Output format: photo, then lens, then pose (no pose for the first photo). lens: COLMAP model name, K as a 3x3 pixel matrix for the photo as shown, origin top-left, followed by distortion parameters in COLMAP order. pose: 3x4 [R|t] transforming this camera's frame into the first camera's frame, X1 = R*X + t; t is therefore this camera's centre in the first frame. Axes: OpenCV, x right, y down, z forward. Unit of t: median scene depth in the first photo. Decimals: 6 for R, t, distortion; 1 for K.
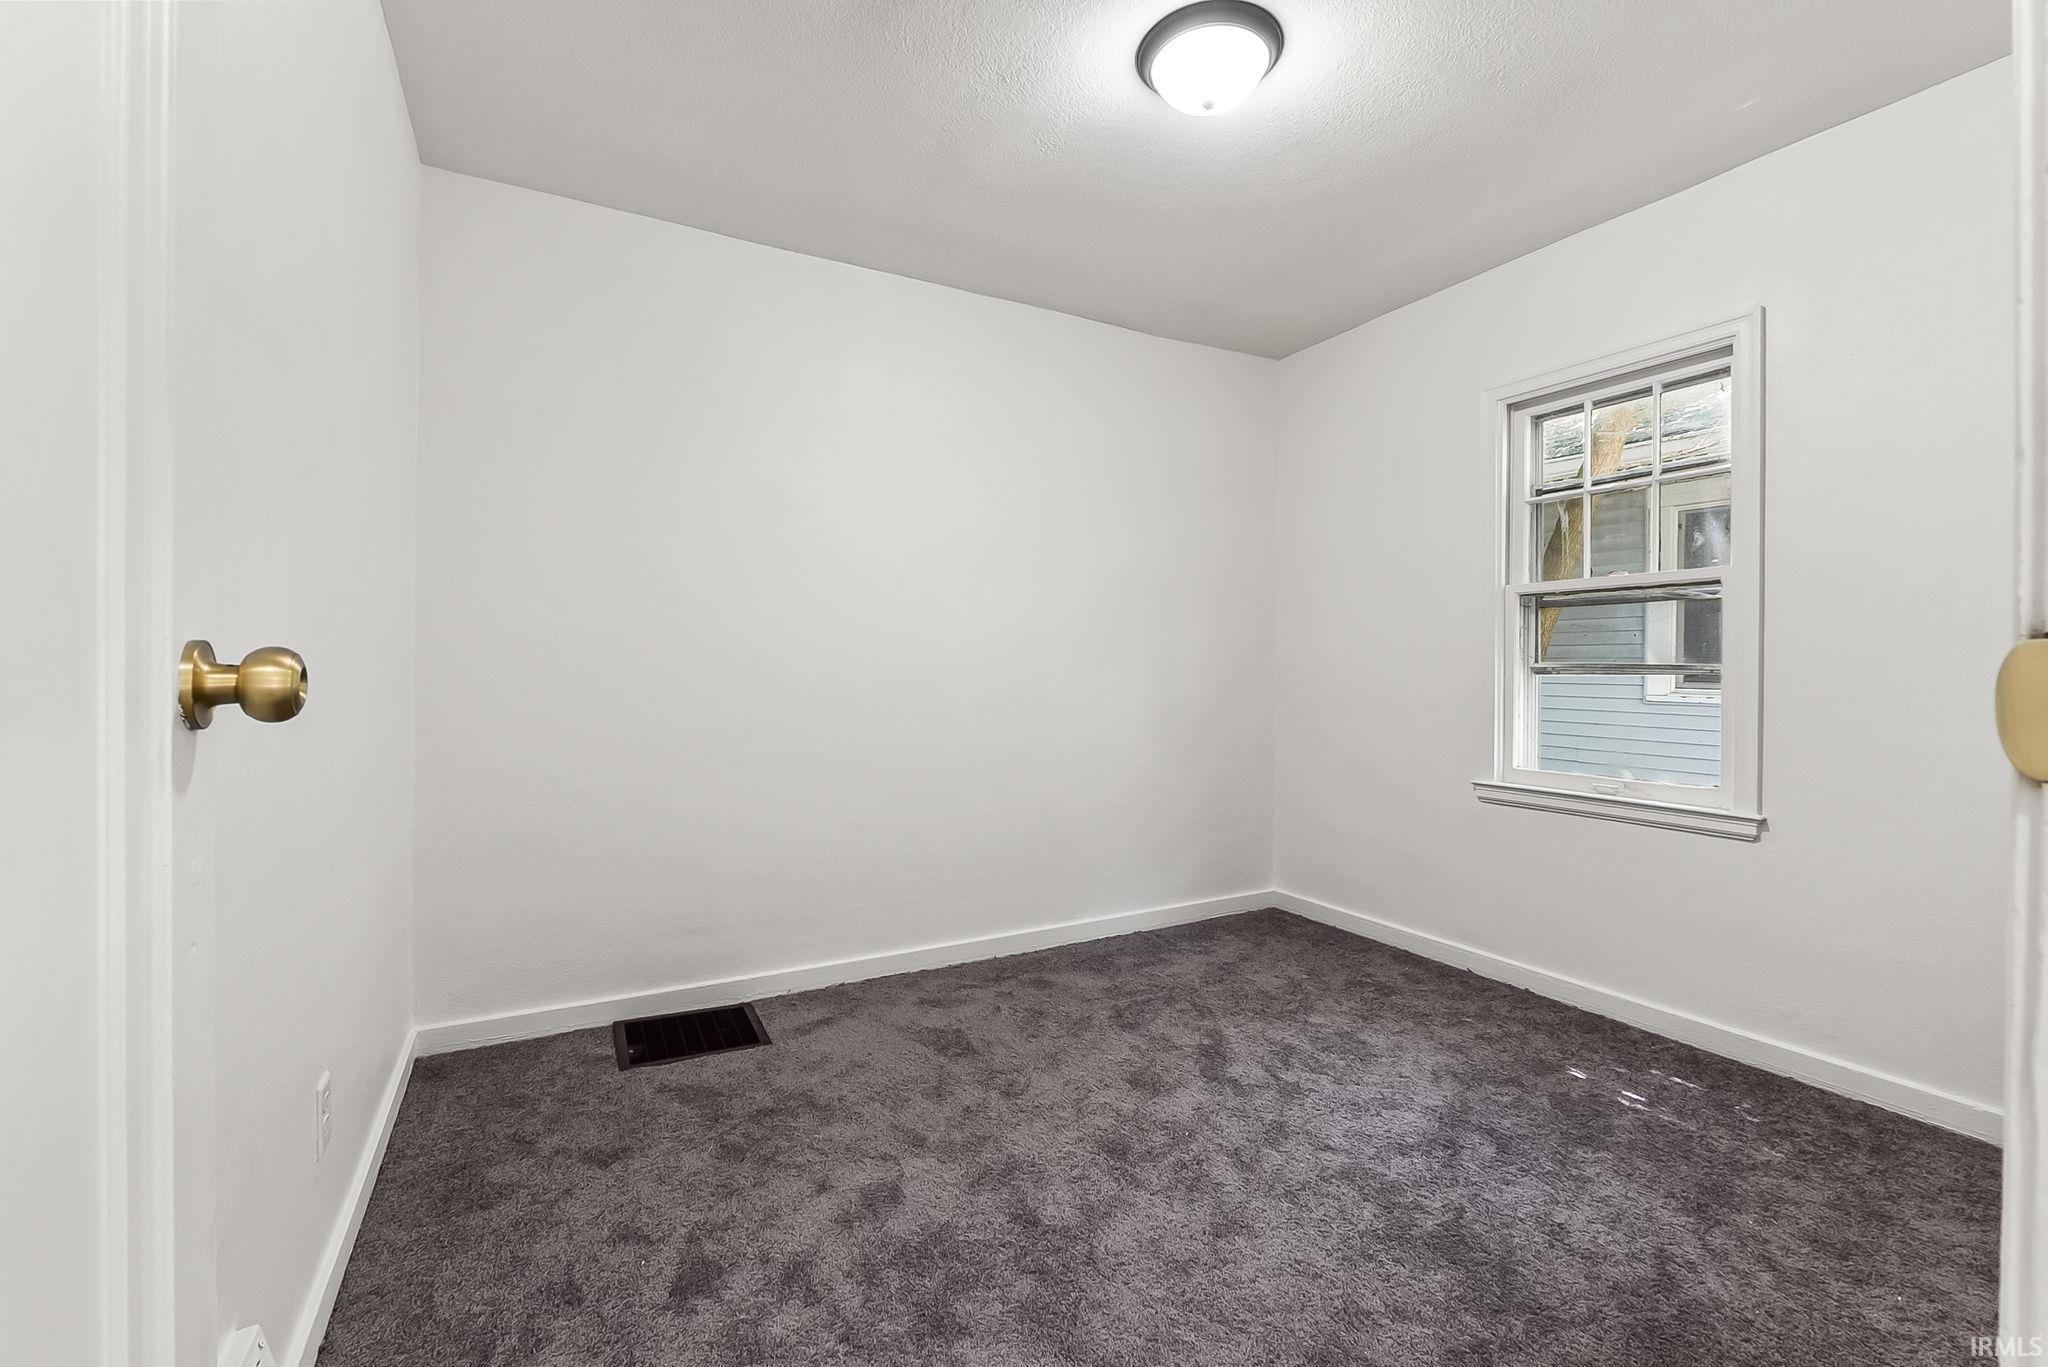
lens RADIAL K [[866.8, 0, 1024.1], [0, 866.8, 671.7], [0, 0, 1]] dist [-0.006624, -0.000611]
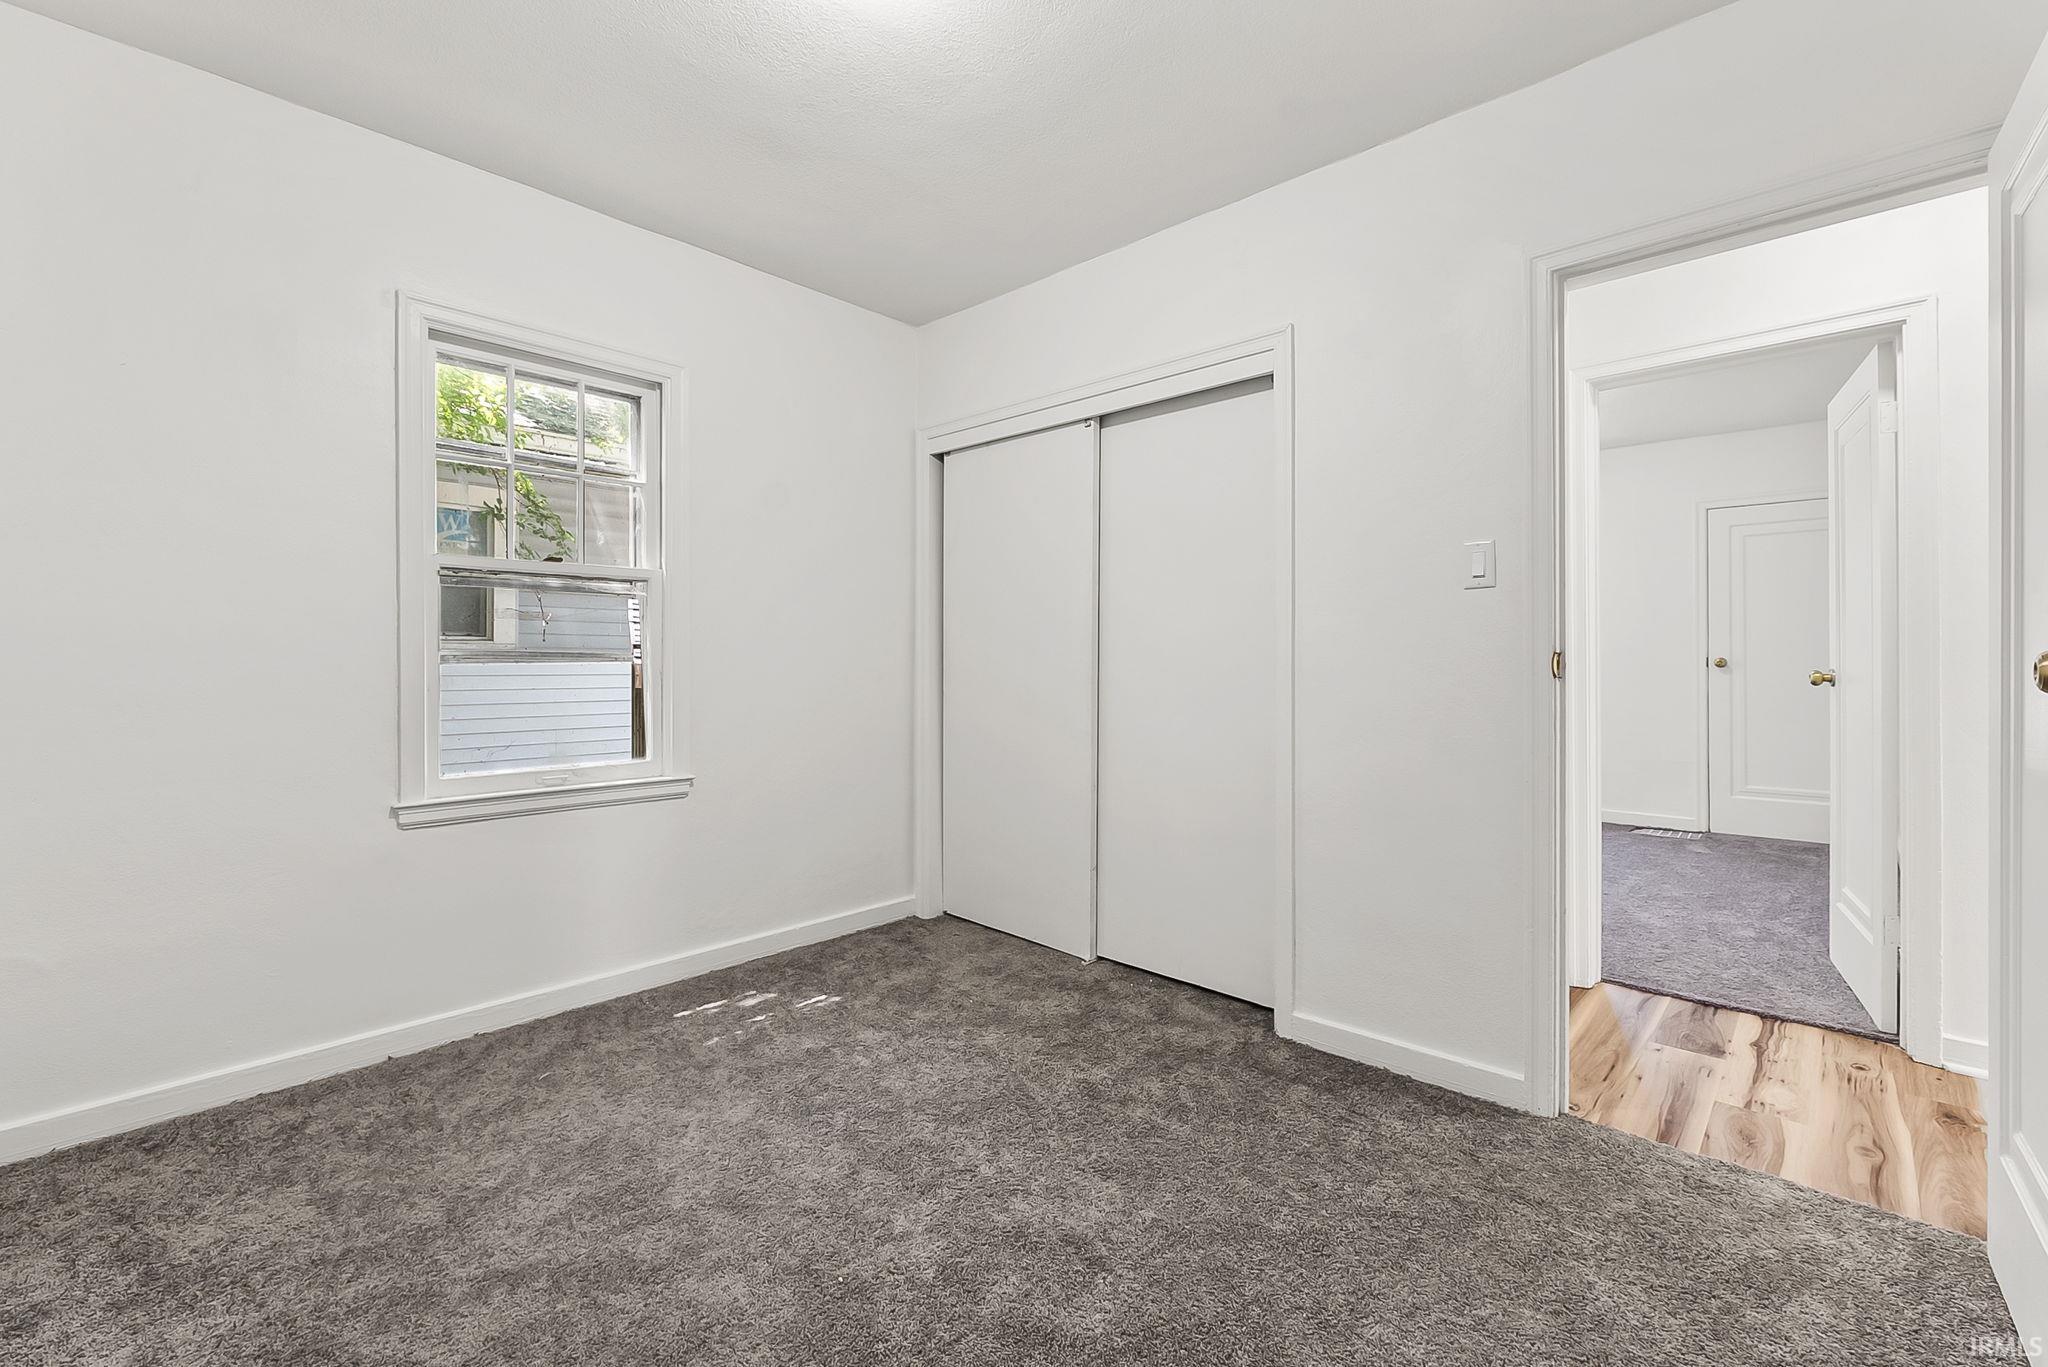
lens RADIAL K [[866.8, 0, 1024.1], [0, 866.8, 671.7], [0, 0, 1]] dist [-0.006624, -0.000611]
pose [[-0.313953, -0.015698, 0.949309, -0.419081], [0.002651, 0.999845, 0.017410, -0.002889], [-0.949435, 0.007983, -0.313863, 0.812333]]
